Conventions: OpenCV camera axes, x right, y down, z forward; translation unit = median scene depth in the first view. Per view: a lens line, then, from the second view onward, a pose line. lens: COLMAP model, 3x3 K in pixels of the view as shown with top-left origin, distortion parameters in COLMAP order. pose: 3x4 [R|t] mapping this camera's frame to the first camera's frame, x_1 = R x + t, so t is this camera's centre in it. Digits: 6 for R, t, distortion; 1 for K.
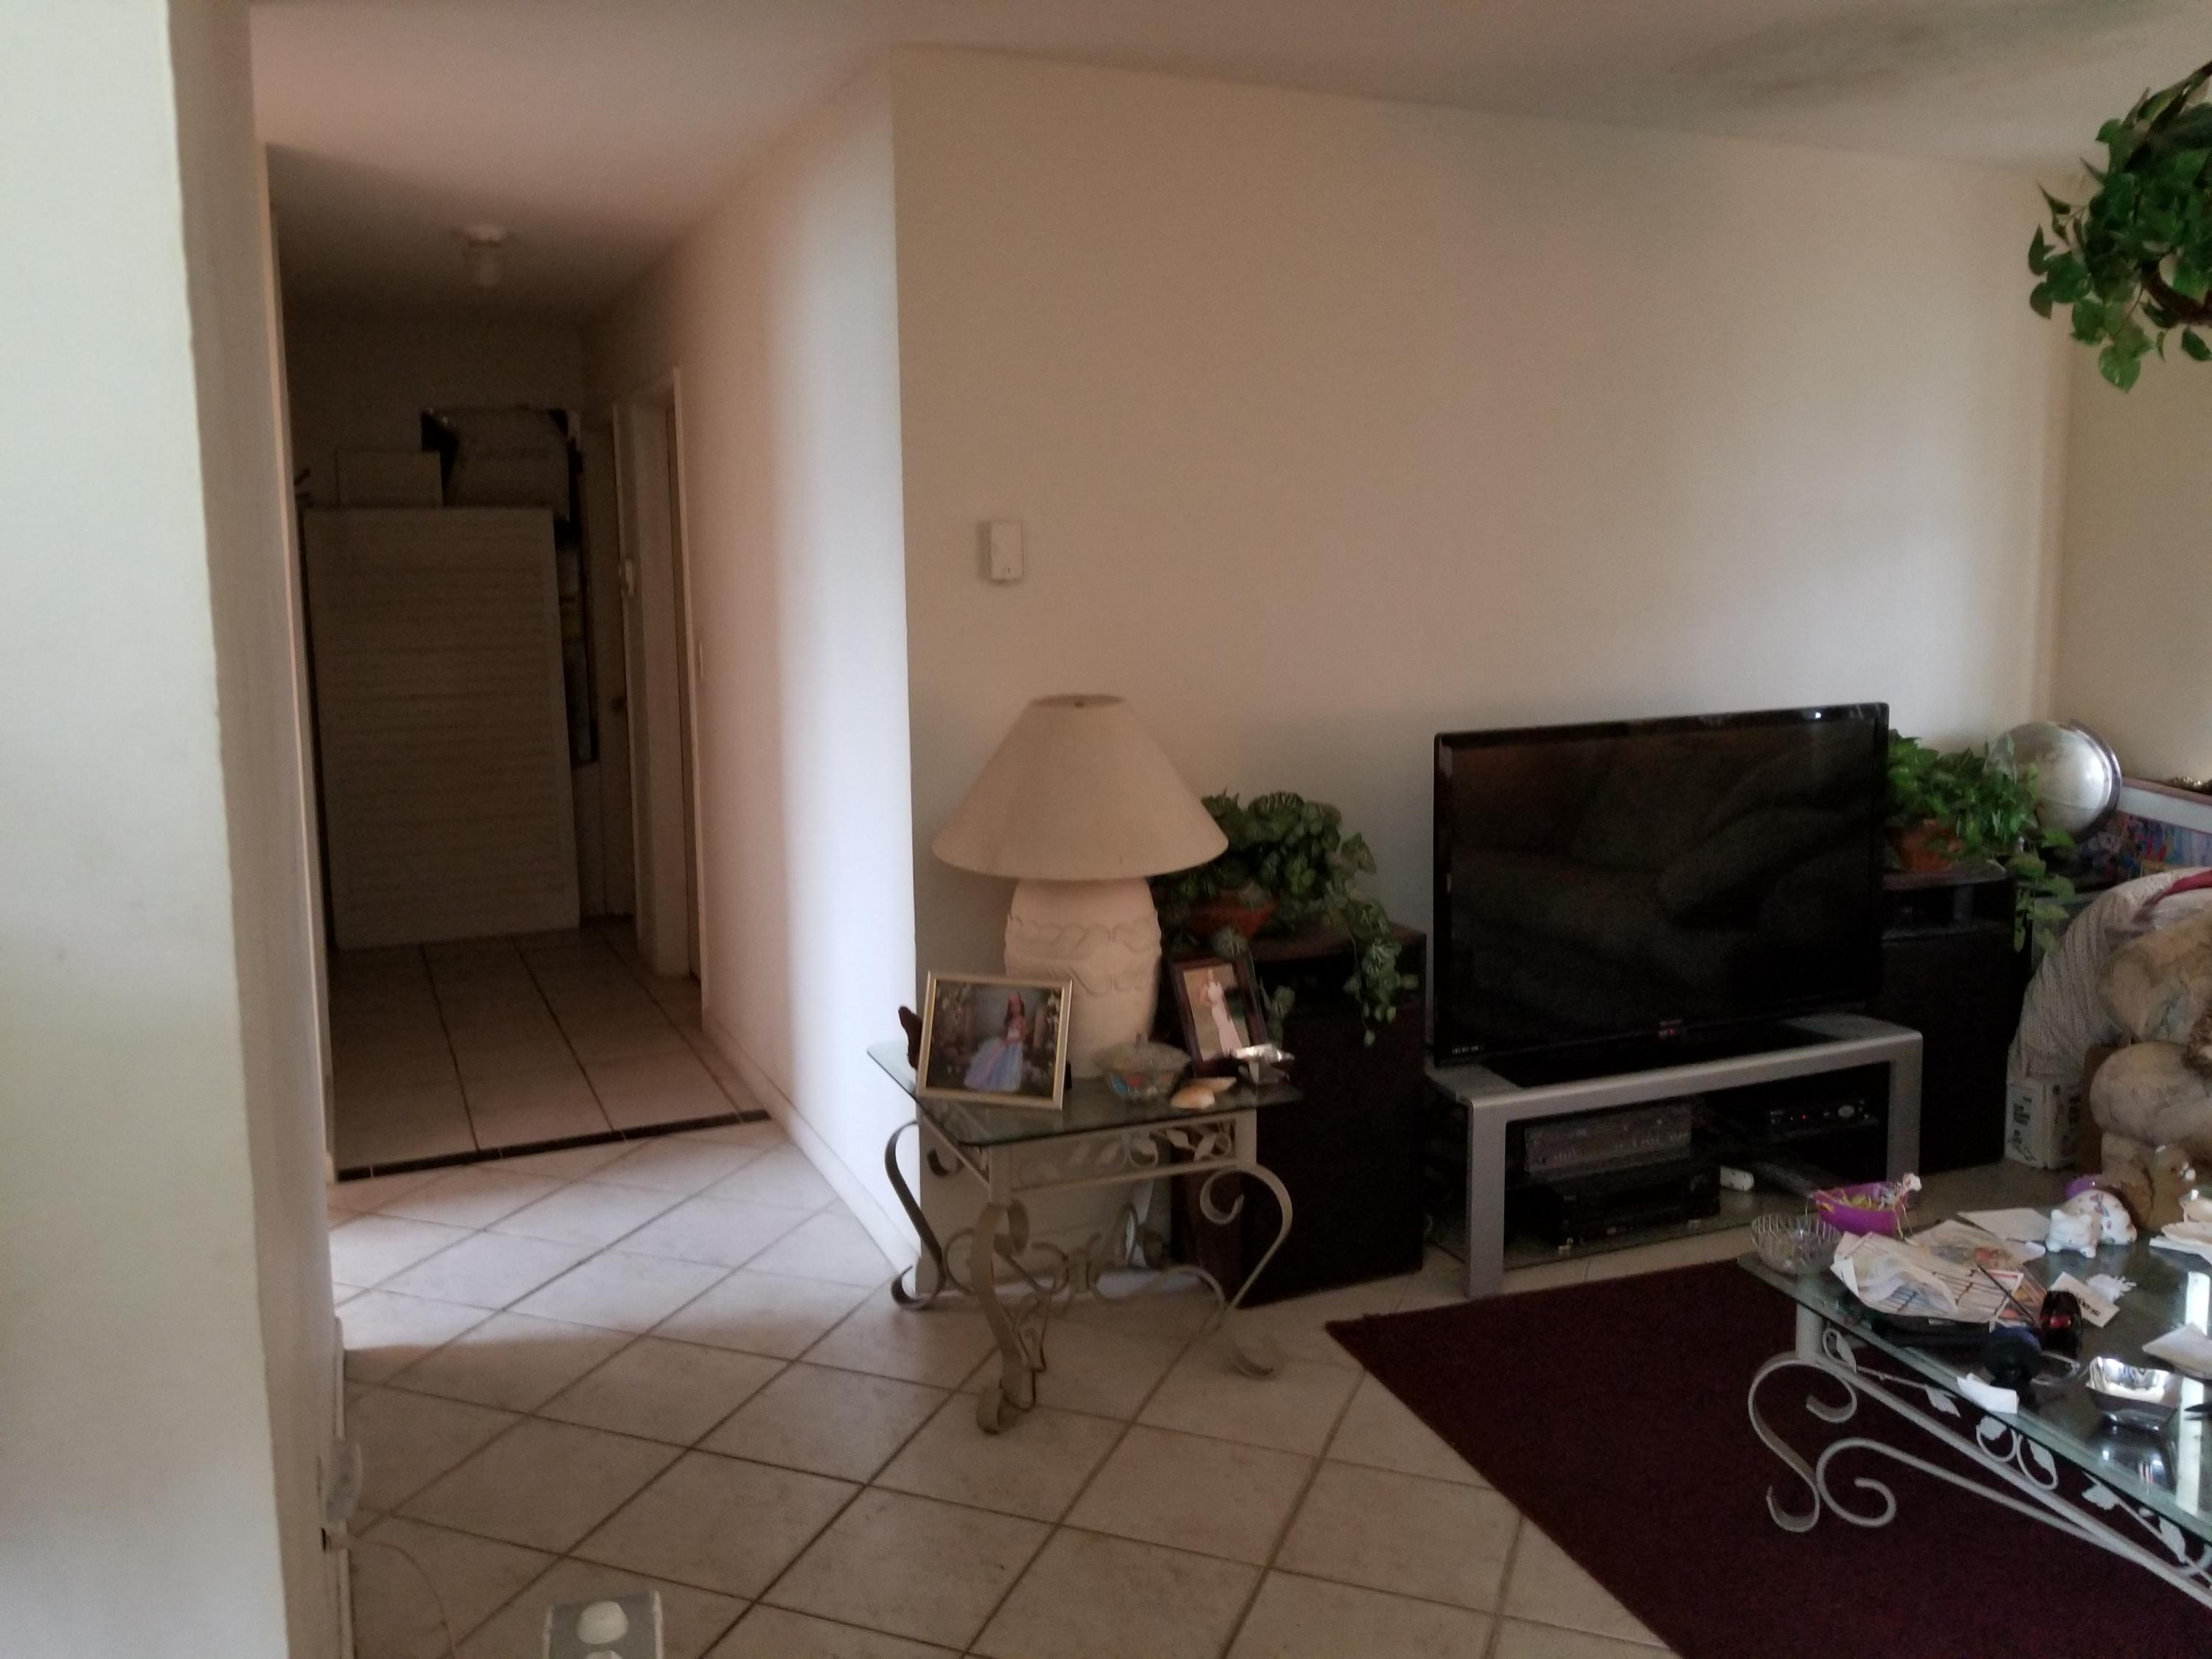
lens RADIAL K [[1682.2, 0, 1105.5], [0, 1682.2, 755.2], [0, 0, 1]] dist [0.086818, -0.121907]
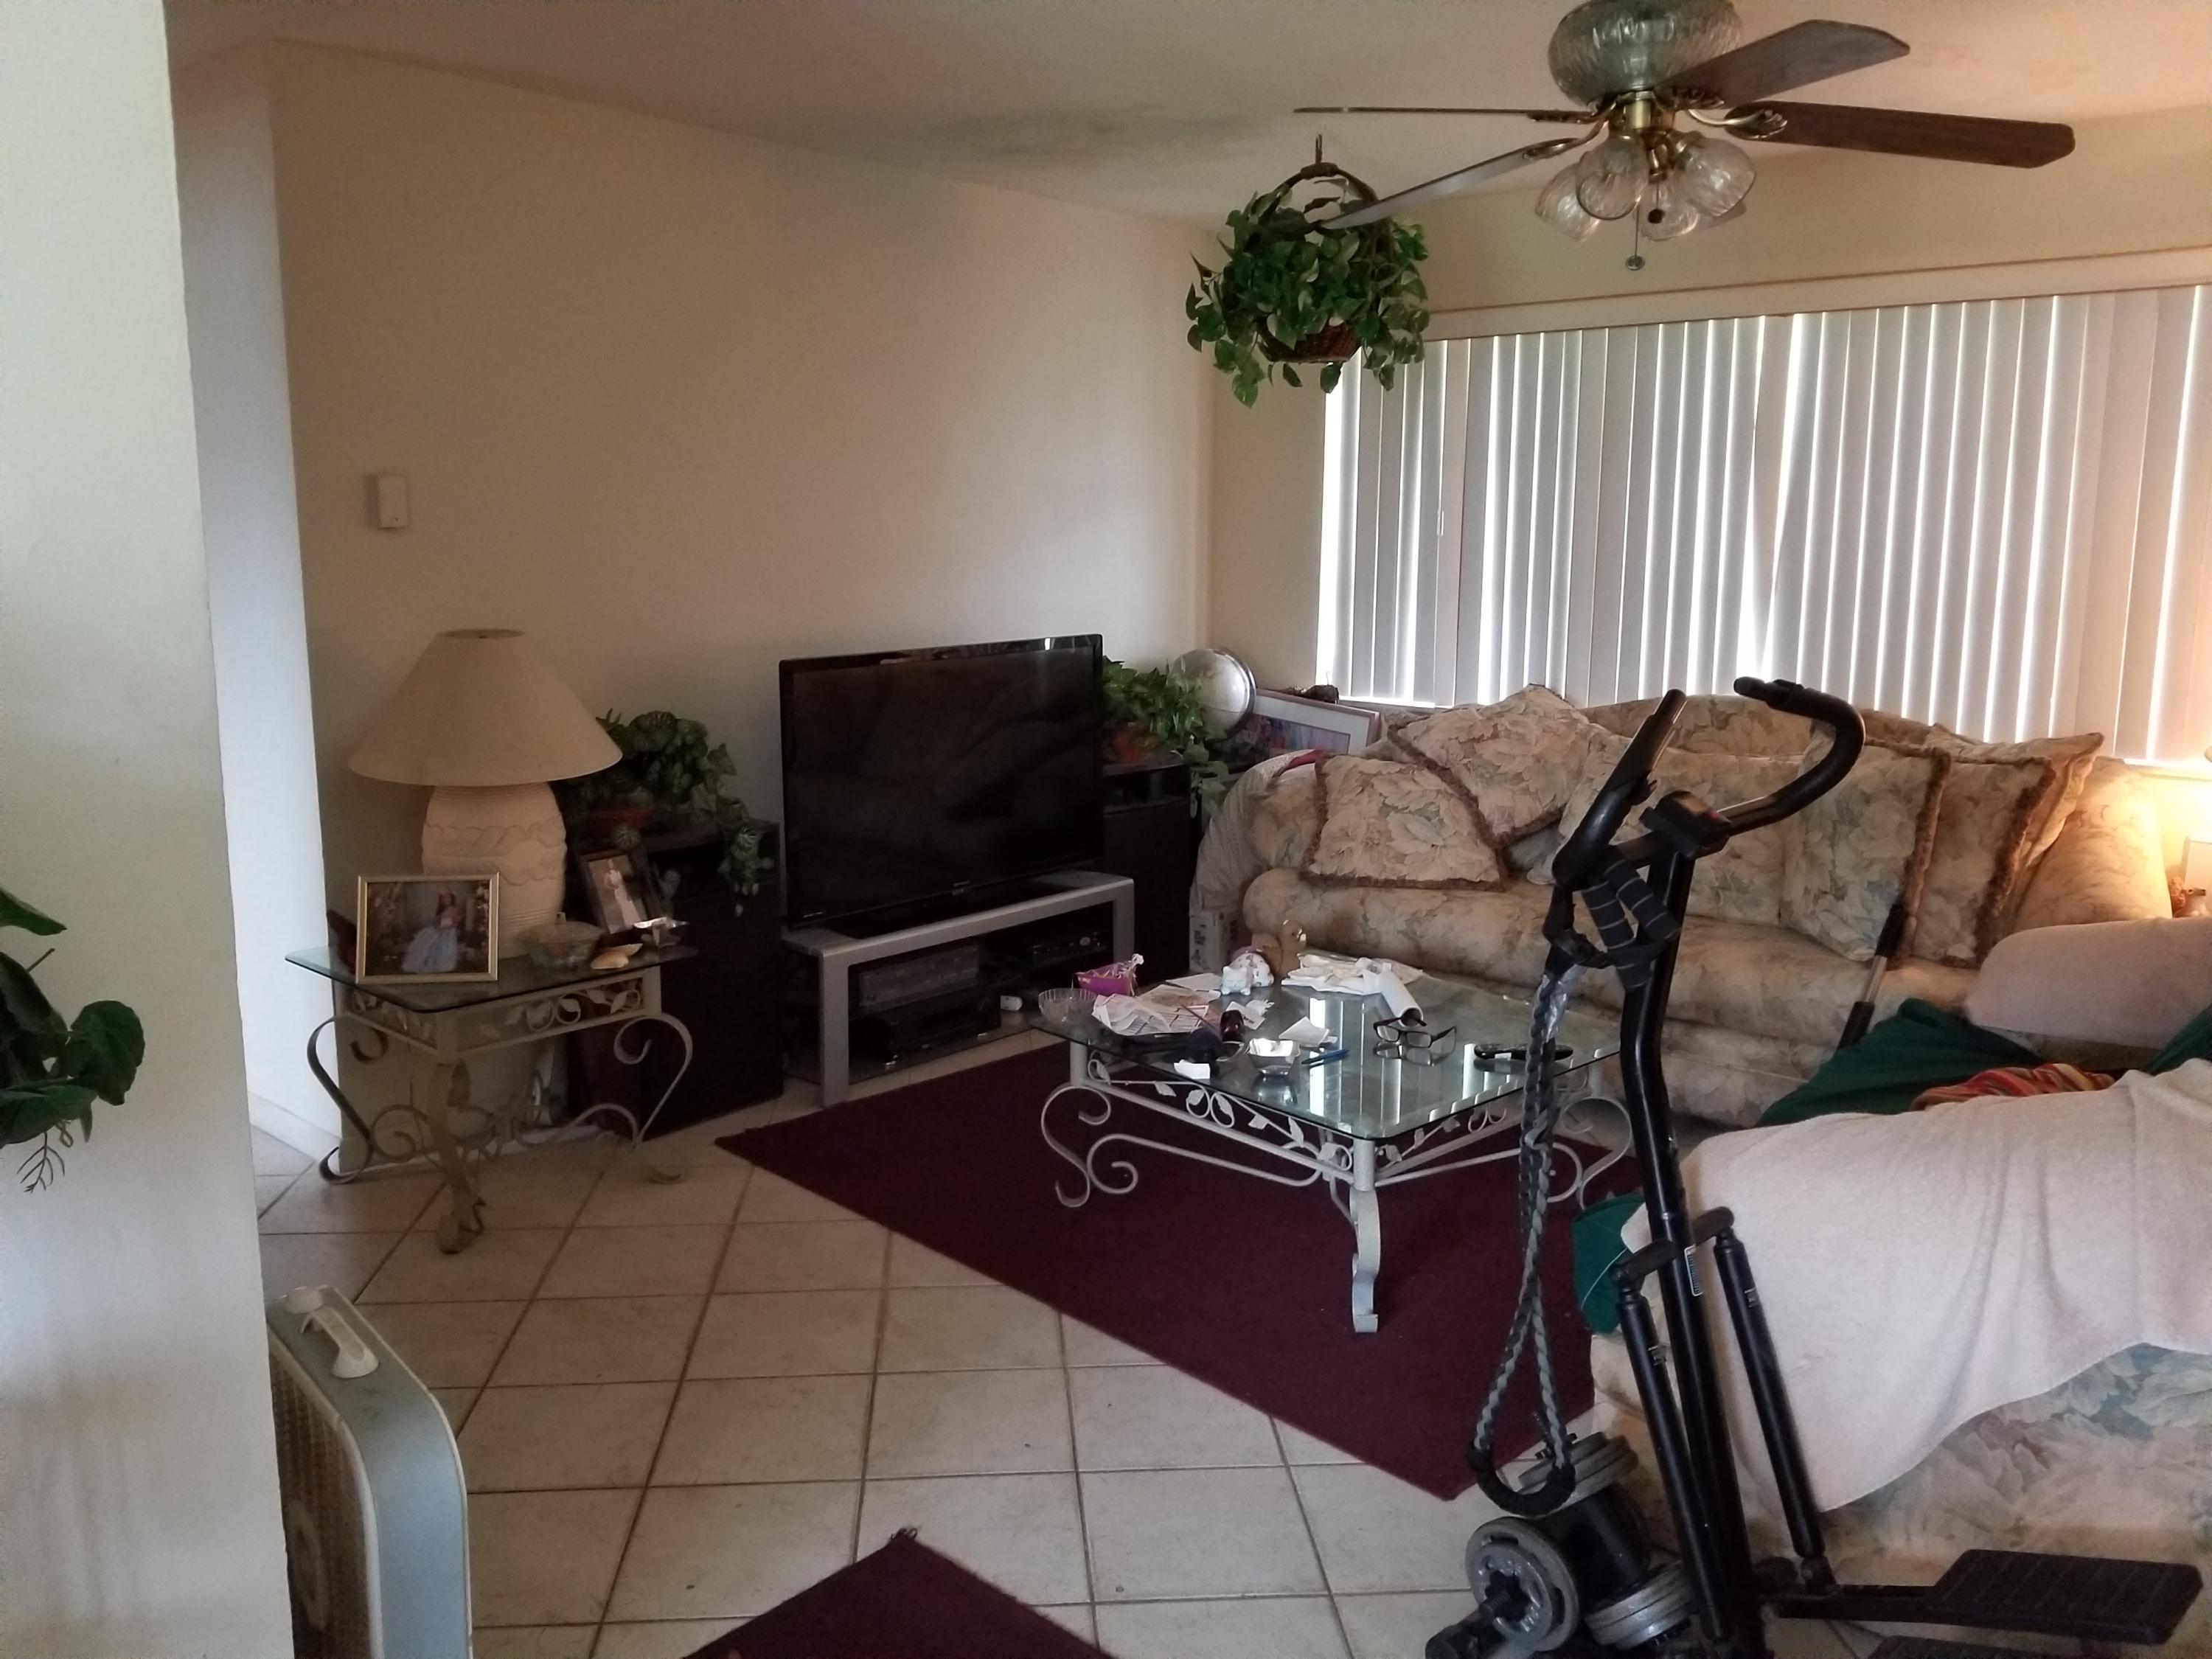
lens RADIAL K [[1682.2, 0, 1105.5], [0, 1682.2, 755.2], [0, 0, 1]] dist [0.086818, -0.121907]
pose [[0.901069, -0.045933, 0.431237, -0.132437], [0.034817, 0.998827, 0.033640, 0.025203], [-0.432277, -0.015298, 0.901611, -0.223979]]
